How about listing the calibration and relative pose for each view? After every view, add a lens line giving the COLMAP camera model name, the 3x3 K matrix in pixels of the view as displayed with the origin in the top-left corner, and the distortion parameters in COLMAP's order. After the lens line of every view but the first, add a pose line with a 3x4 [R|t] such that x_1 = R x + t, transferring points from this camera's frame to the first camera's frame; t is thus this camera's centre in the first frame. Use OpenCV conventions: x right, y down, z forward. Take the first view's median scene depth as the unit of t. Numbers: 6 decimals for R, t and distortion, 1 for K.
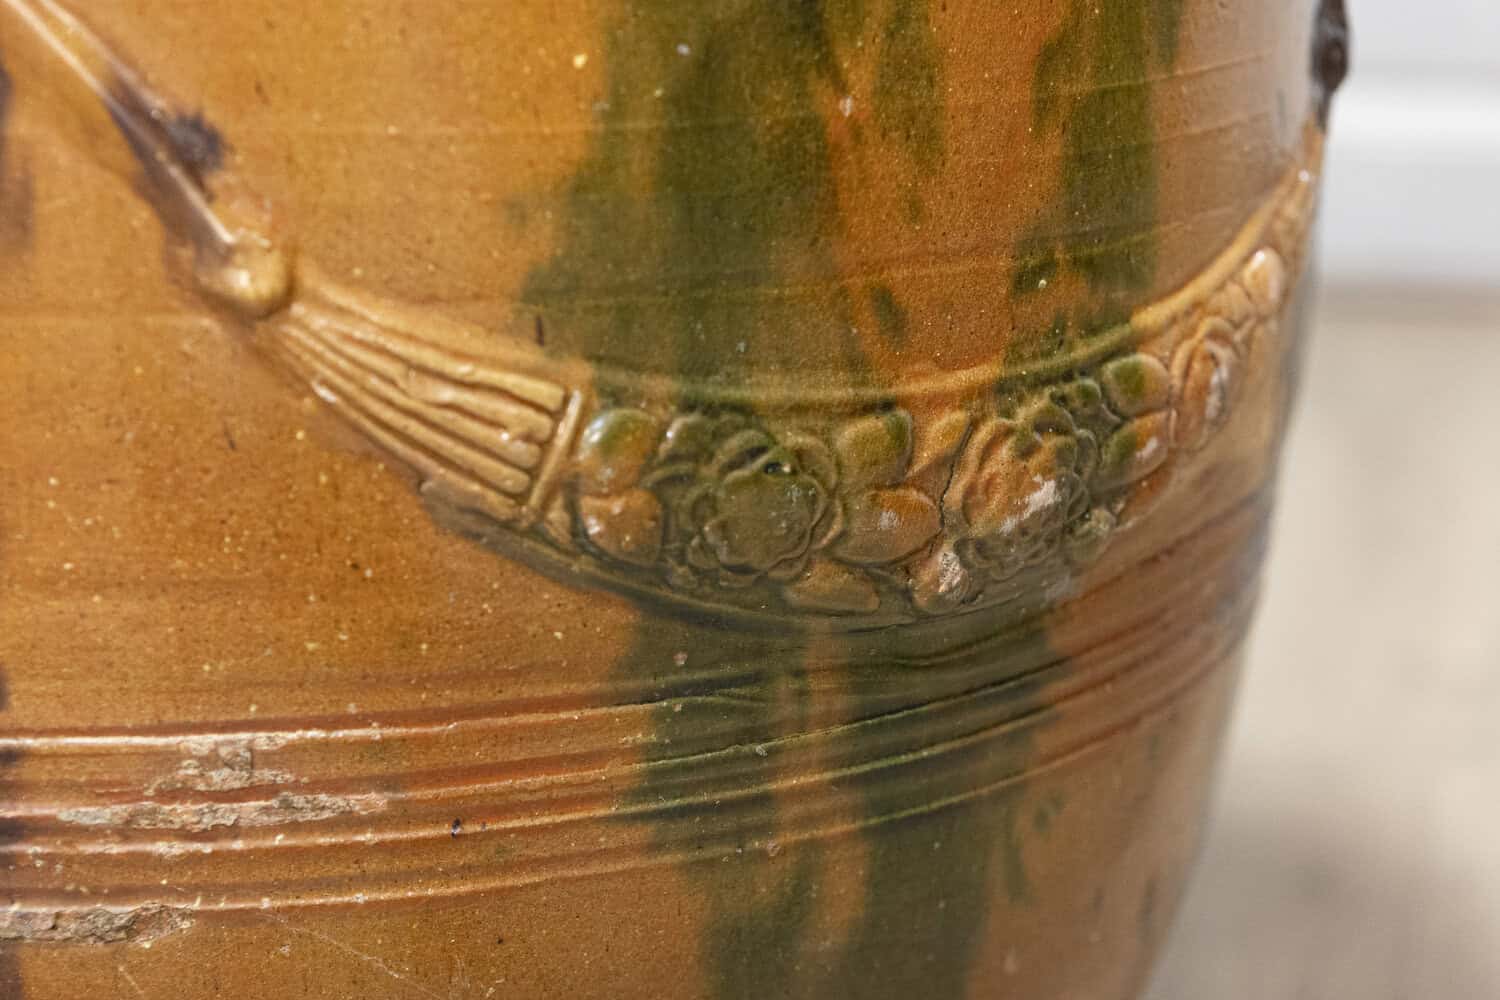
lens RADIAL K [[2964.3, 0, 752.2], [0, 2964.3, 499.8], [0, 0, 1]] dist [-0.003668, 0.000000]
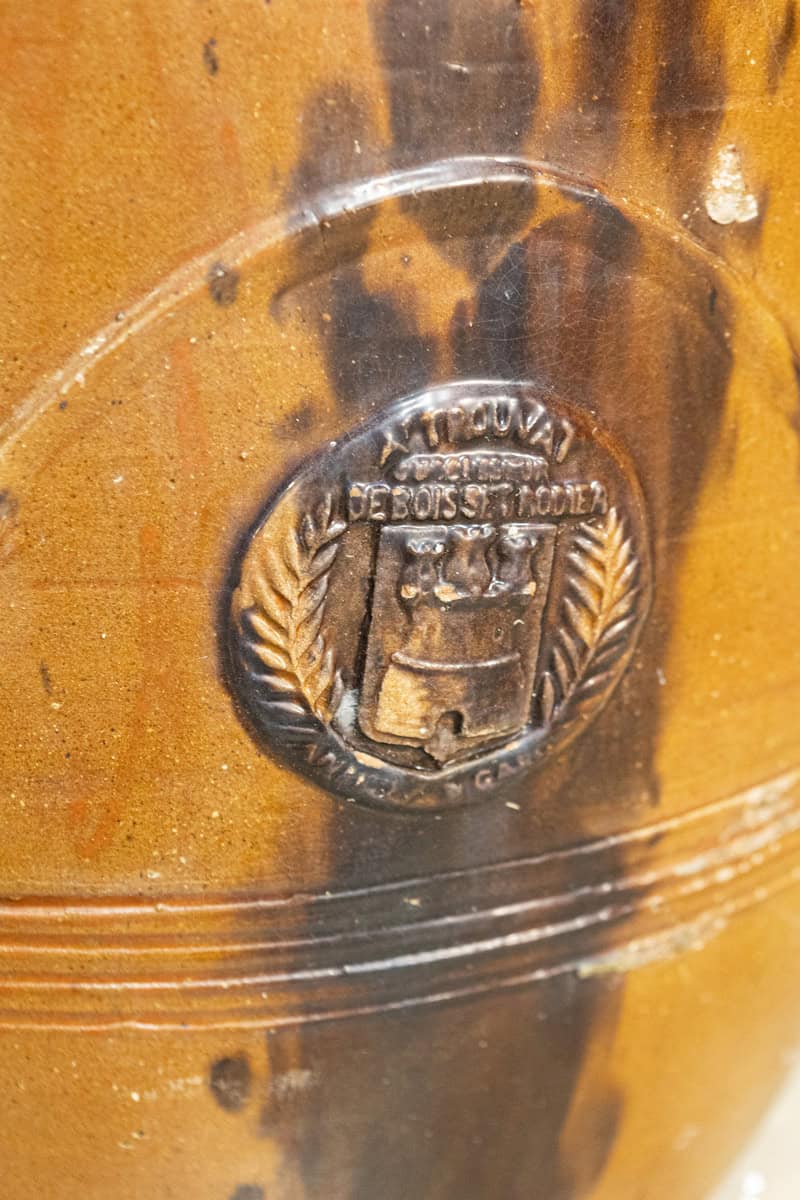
lens RADIAL K [[2343.0, 0, 397.3], [0, 2343.0, 602.4], [0, 0, 1]] dist [-0.091954, 0.000000]
pose [[0.803141, -0.199554, 0.561375, -0.910846], [0.153287, 0.979730, 0.128967, -0.175642], [-0.575732, -0.017527, 0.817451, 0.174558]]
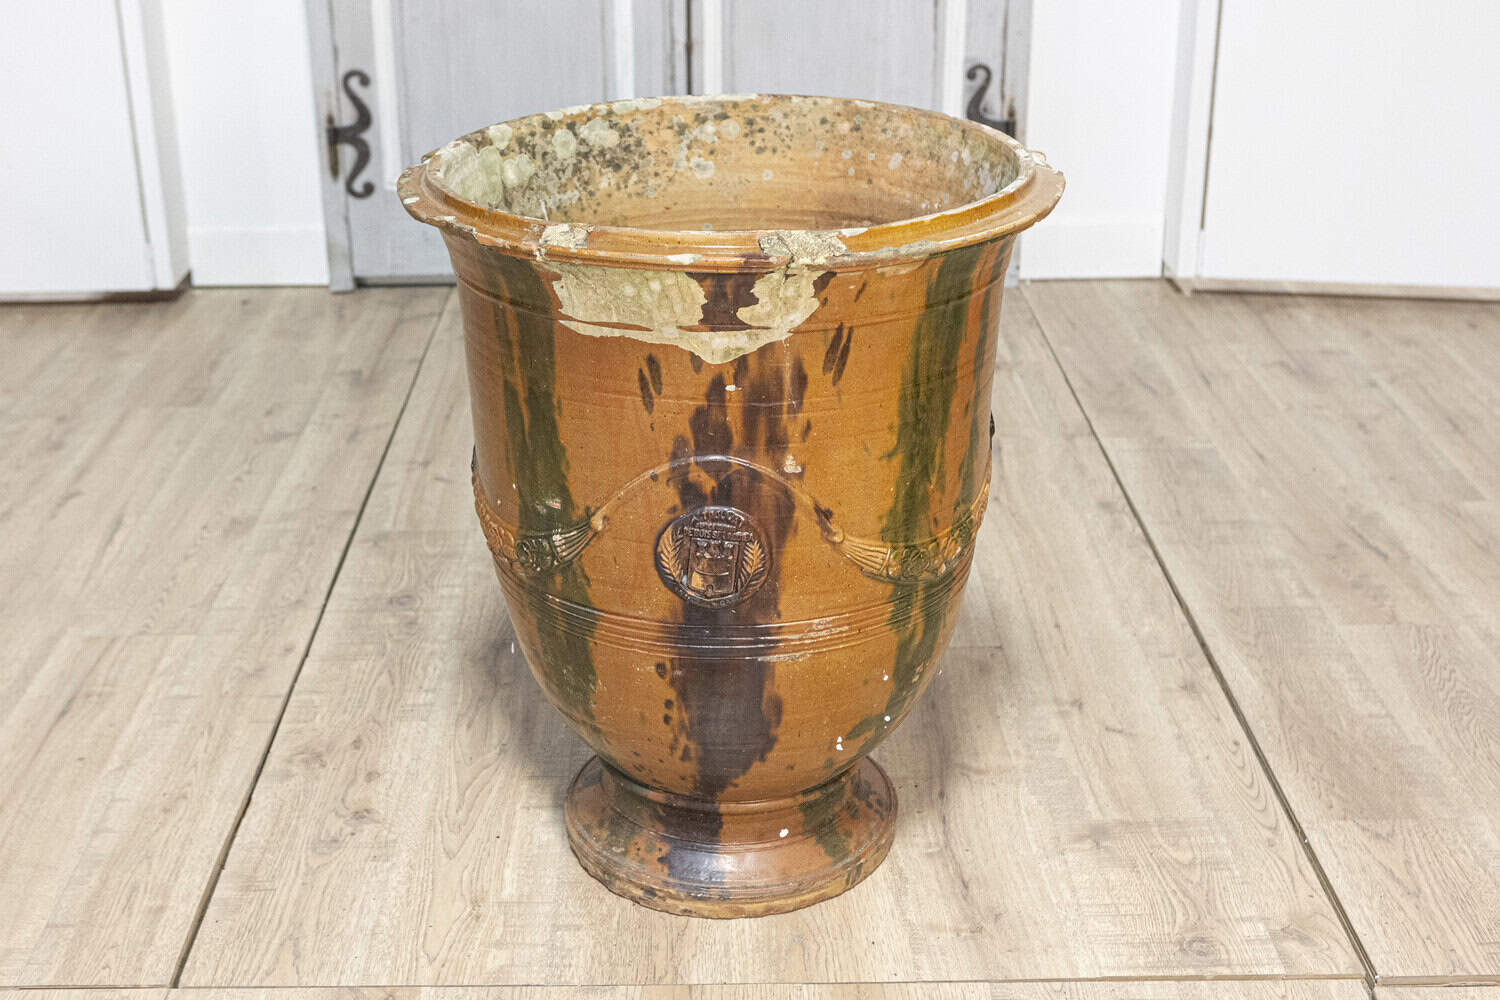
lens RADIAL K [[1836.3, 0, 757.2], [0, 1836.3, 498.2], [0, 0, 1]] dist [-0.010175, 0.000000]
pose [[0.969852, -0.086942, 0.227657, -0.955620], [0.055724, 0.988562, 0.140140, -0.557509], [-0.237237, -0.123229, 0.963604, -1.931027]]
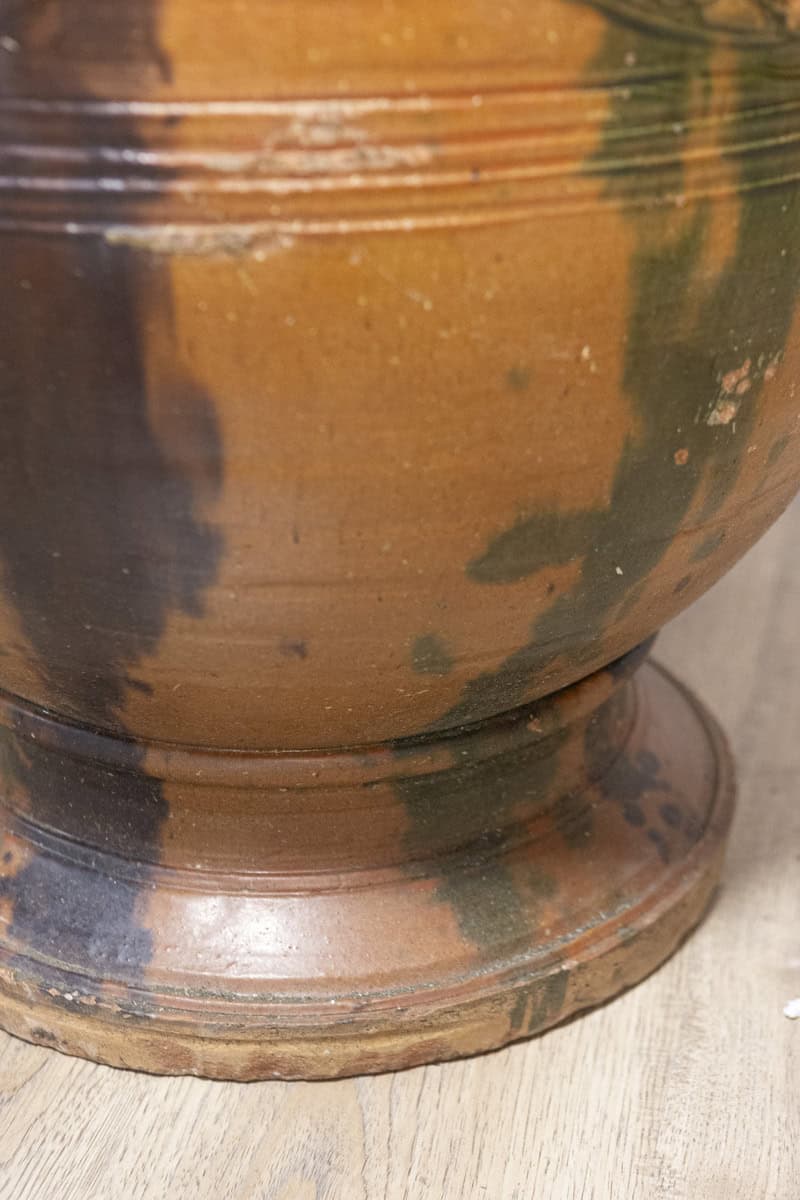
lens RADIAL K [[2343.0, 0, 397.1], [0, 2343.0, 601.3], [0, 0, 1]] dist [-0.091954, 0.000000]
pose [[0.999986, 0.003680, 0.003805, -0.140728], [-0.004354, 0.980588, 0.196032, 0.091004], [-0.003010, -0.196045, 0.980590, -0.153629]]
